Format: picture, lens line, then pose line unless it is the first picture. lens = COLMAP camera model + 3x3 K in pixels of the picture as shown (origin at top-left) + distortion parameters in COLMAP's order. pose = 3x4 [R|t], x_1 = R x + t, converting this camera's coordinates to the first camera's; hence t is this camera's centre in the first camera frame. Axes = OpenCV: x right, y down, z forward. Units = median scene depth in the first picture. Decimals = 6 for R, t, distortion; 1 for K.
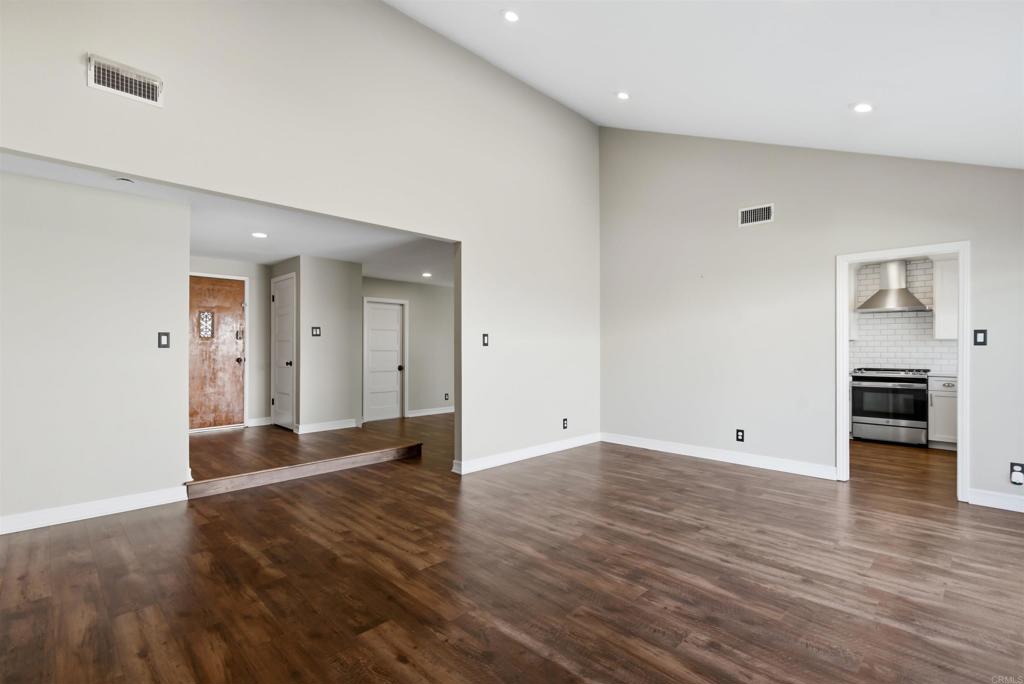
lens RADIAL K [[465.4, 0, 506.7], [0, 465.4, 344.0], [0, 0, 1]] dist [0.020047, -0.006266]
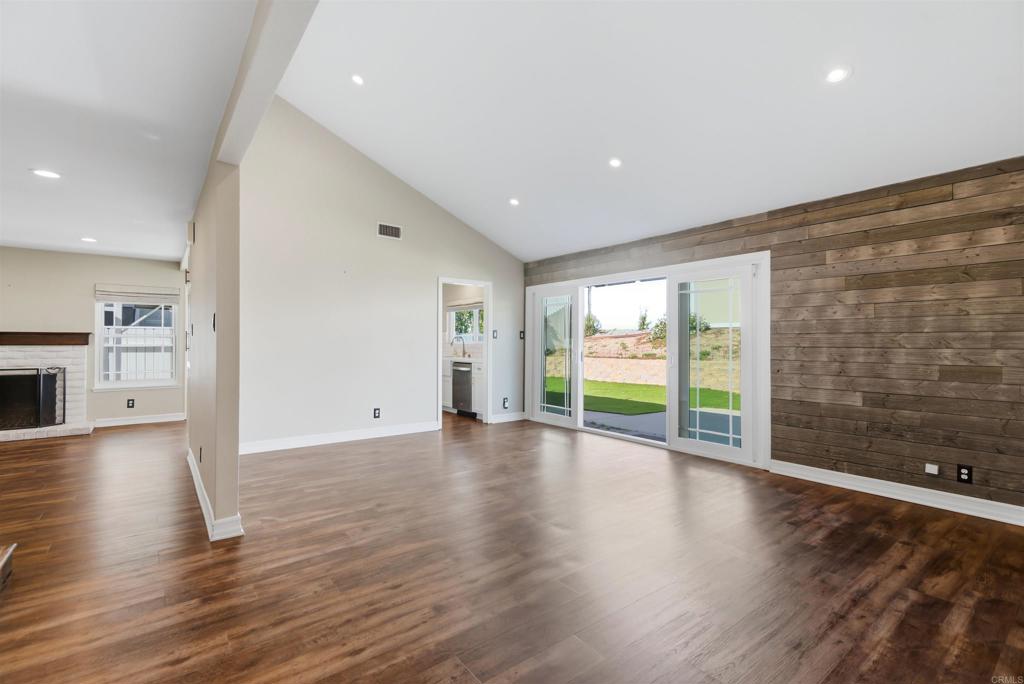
lens RADIAL K [[465.4, 0, 506.9], [0, 465.4, 342.7], [0, 0, 1]] dist [0.020047, -0.006266]
pose [[0.146539, -0.002105, 0.989203, -0.767152], [-0.006698, 0.999973, 0.003121, 0.014308], [-0.989182, -0.007083, 0.146521, 0.624154]]
